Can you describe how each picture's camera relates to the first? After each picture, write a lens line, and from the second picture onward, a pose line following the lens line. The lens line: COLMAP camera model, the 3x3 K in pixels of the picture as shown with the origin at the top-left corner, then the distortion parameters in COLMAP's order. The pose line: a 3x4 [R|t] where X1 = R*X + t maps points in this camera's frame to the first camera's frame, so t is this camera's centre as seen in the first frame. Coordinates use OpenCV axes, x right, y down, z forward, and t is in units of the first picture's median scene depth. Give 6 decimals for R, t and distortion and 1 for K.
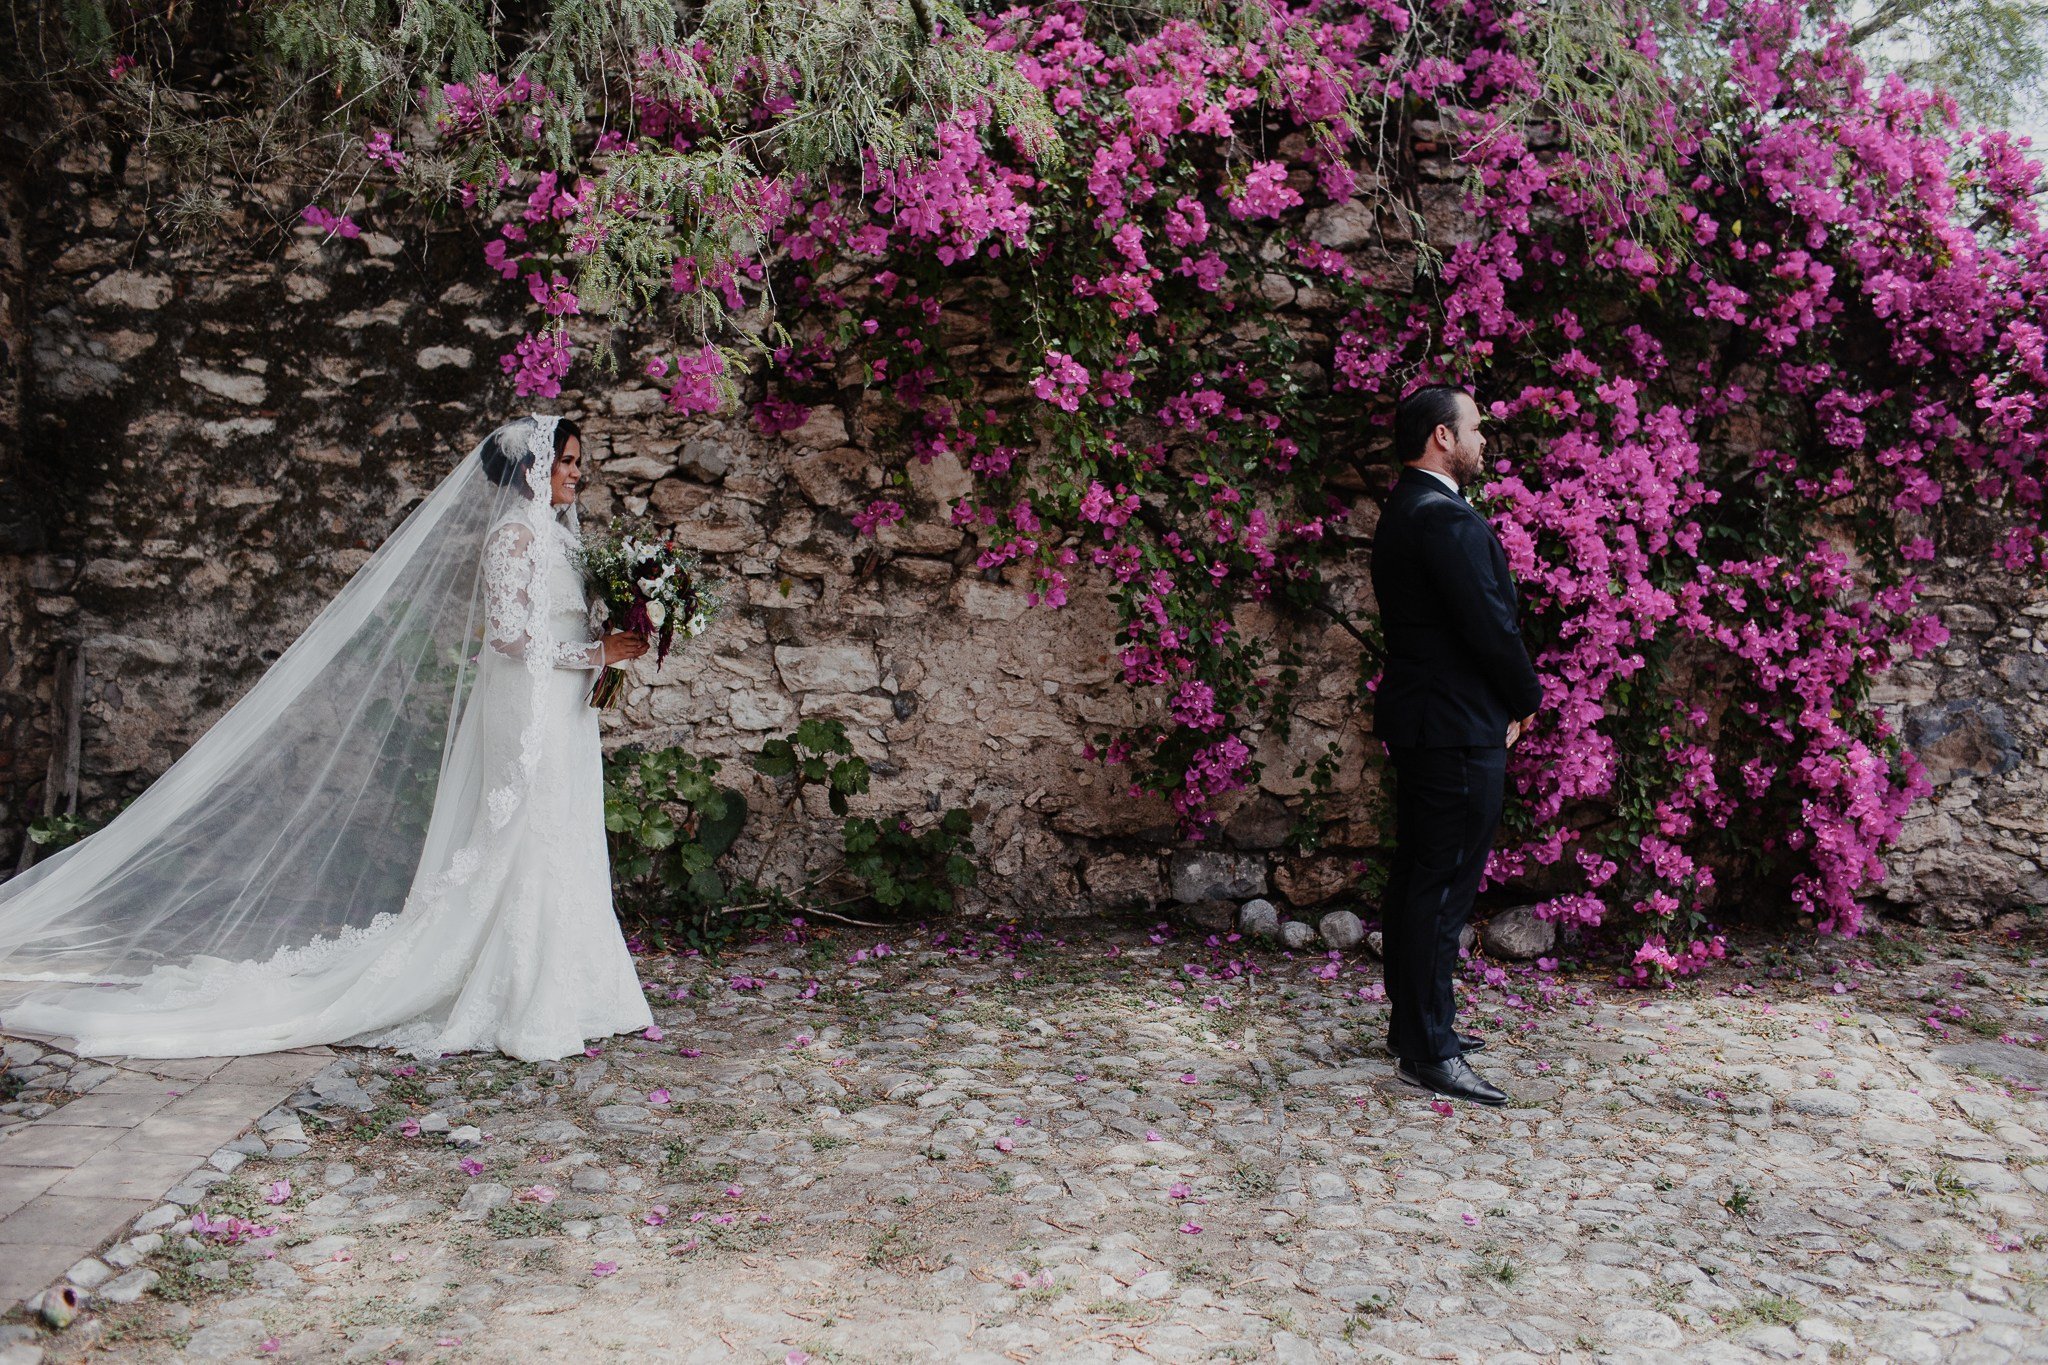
lens RADIAL K [[1966.0, 0, 1024.0], [0, 1966.0, 682.5], [0, 0, 1]] dist [-0.114312, 0.164577]
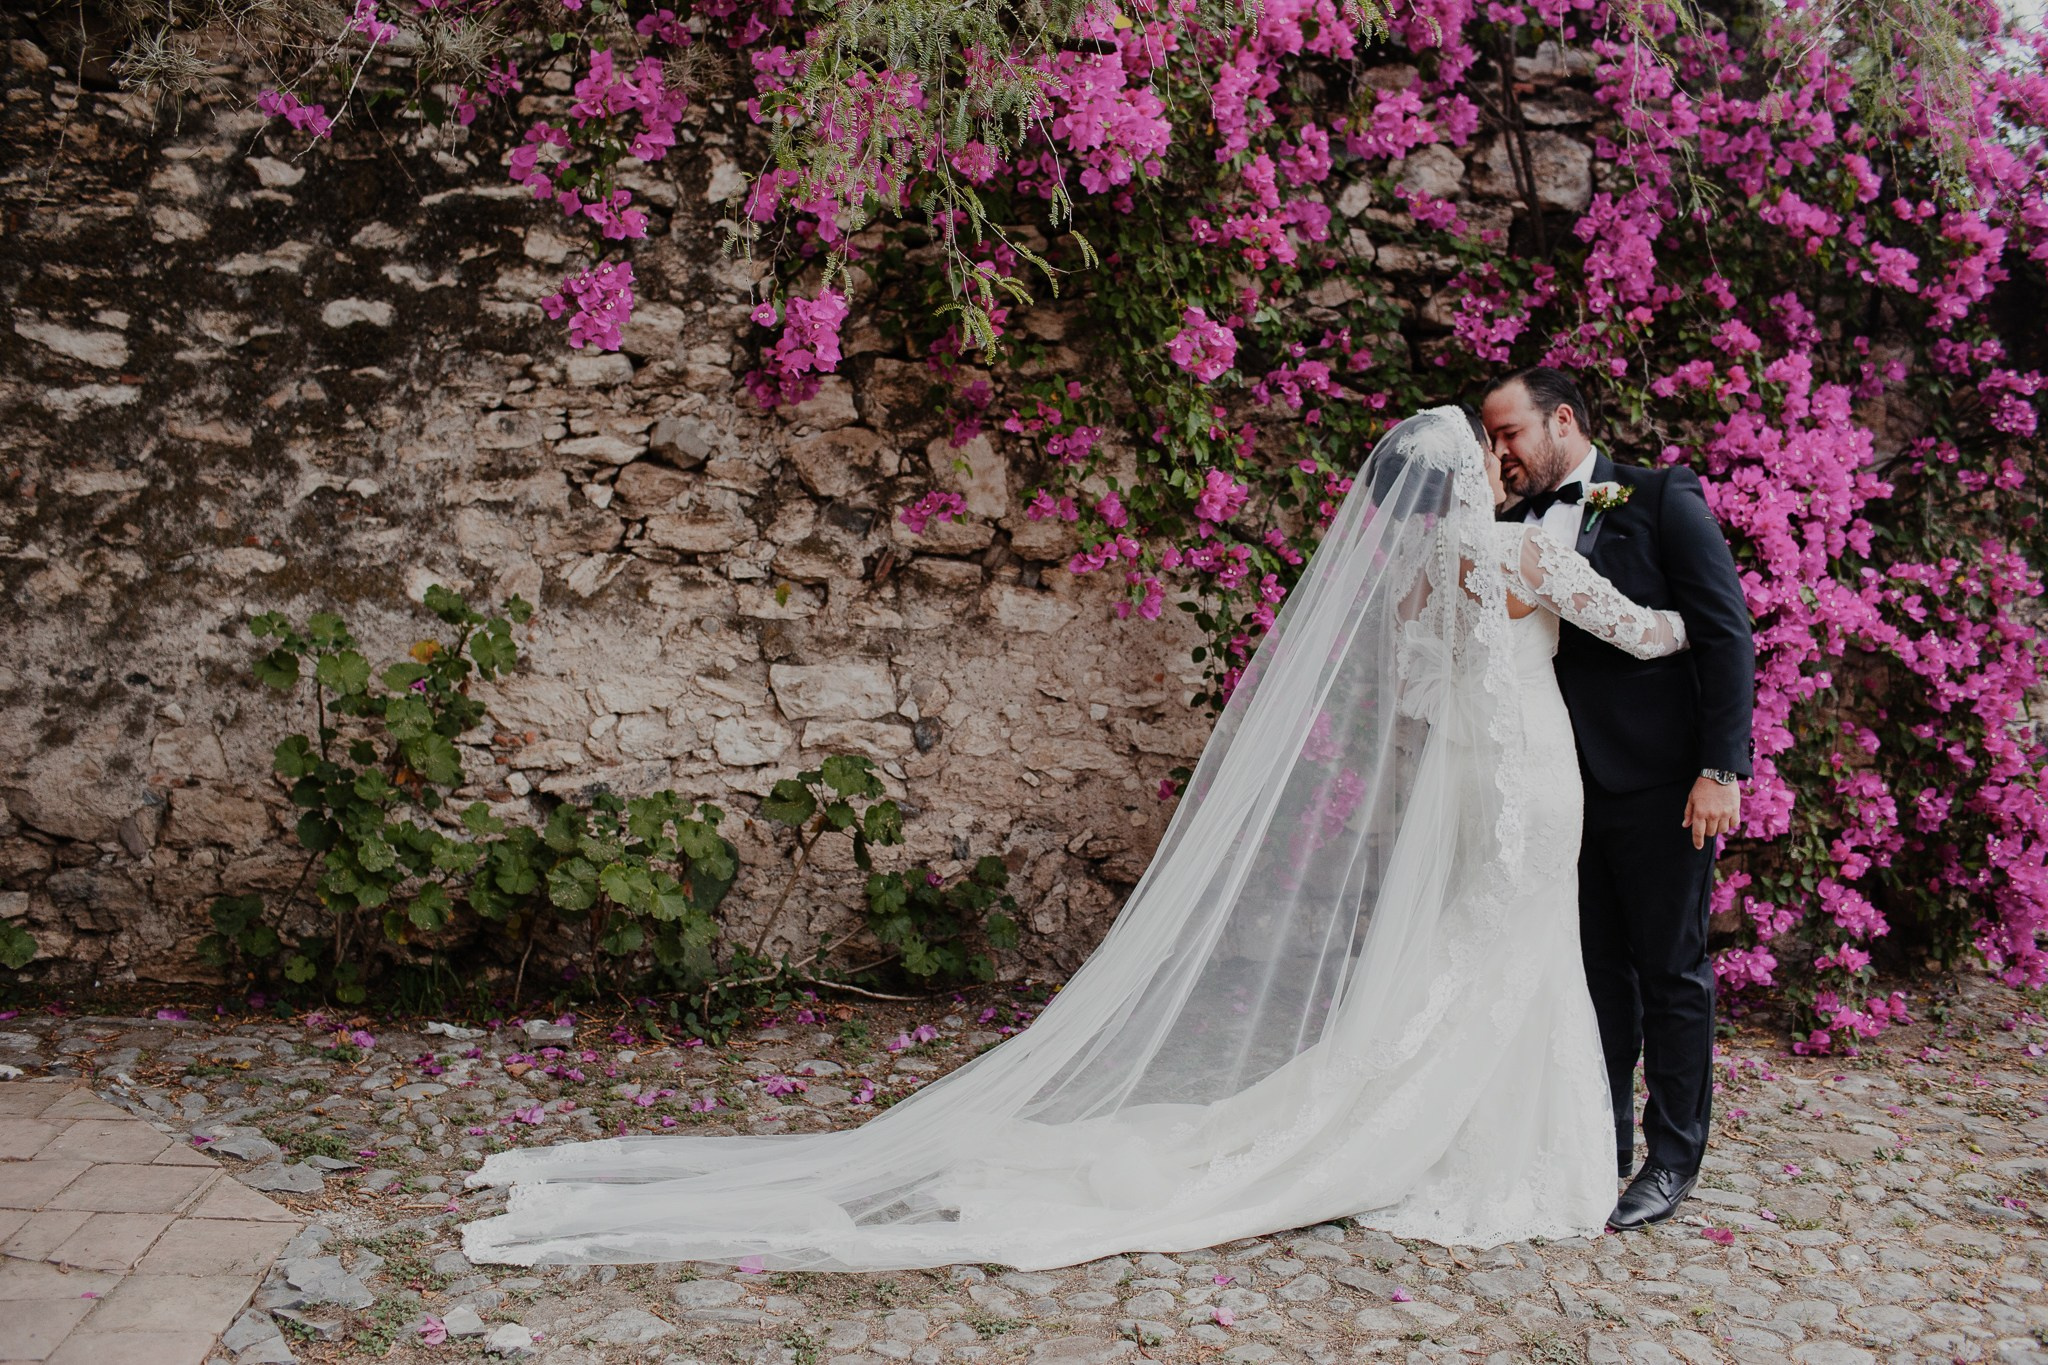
lens RADIAL K [[1966.0, 0, 1024.0], [0, 1966.0, 682.5], [0, 0, 1]] dist [-0.114312, 0.164577]
pose [[0.992989, -0.007334, 0.117977, -0.118304], [0.007065, 0.999971, 0.002702, -0.012500], [-0.117993, -0.001850, 0.993013, 0.160159]]
